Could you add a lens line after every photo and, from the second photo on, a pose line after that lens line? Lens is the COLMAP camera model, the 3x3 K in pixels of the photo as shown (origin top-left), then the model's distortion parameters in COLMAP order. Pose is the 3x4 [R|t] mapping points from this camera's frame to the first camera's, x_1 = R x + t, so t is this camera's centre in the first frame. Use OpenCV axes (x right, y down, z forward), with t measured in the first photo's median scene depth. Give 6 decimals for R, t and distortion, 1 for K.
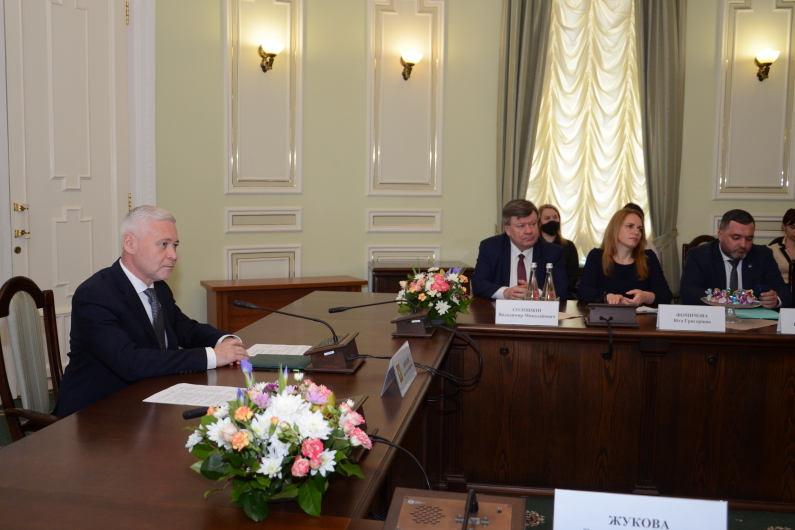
lens RADIAL K [[747.0, 0, 395.4], [0, 747.0, 265.3], [0, 0, 1]] dist [-0.005555, 0.000000]
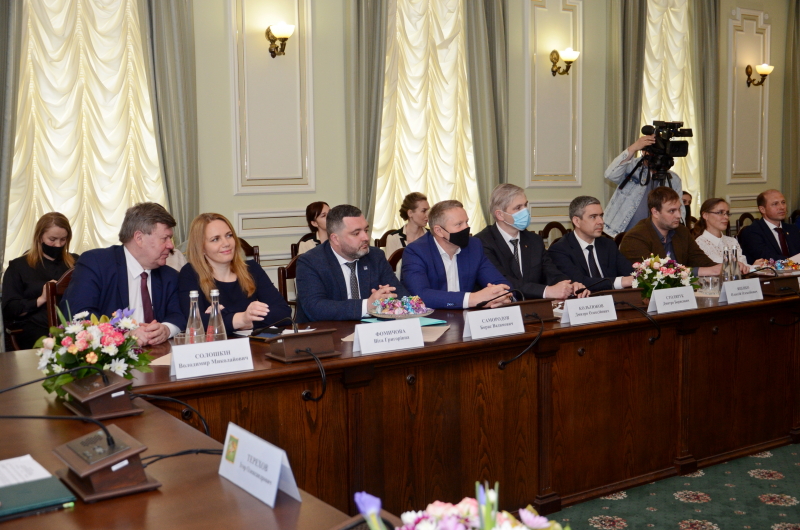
lens RADIAL K [[934.5, 0, 401.2], [0, 934.5, 268.9], [0, 0, 1]] dist [0.005985, 0.000000]
pose [[0.762817, -0.088231, 0.640566, -0.212864], [0.094157, 0.995244, 0.024958, -0.024181], [-0.639722, 0.041275, 0.767497, 0.123677]]
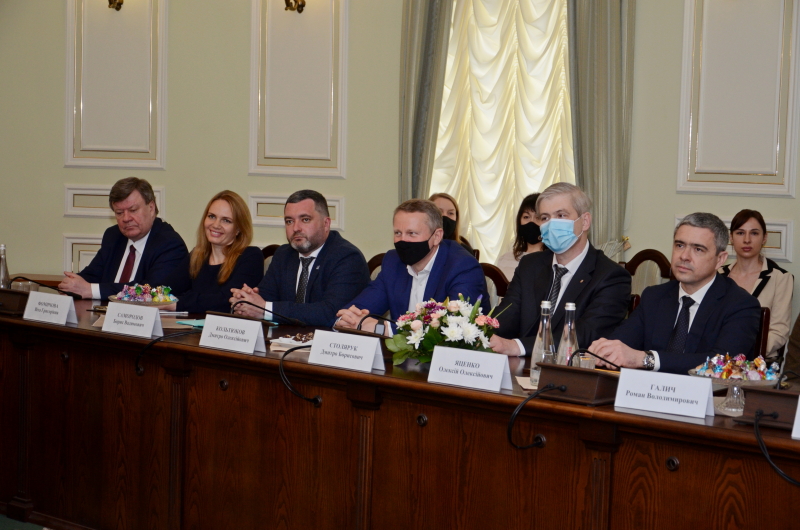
lens RADIAL K [[1645.6, 0, 401.6], [0, 1645.6, 263.8], [0, 0, 1]] dist [-0.042421, 0.000000]
pose [[0.804455, 0.047597, -0.592103, 1.443456], [-0.078860, 0.996519, -0.027036, 0.029292], [0.588755, 0.068443, 0.805409, -0.248673]]
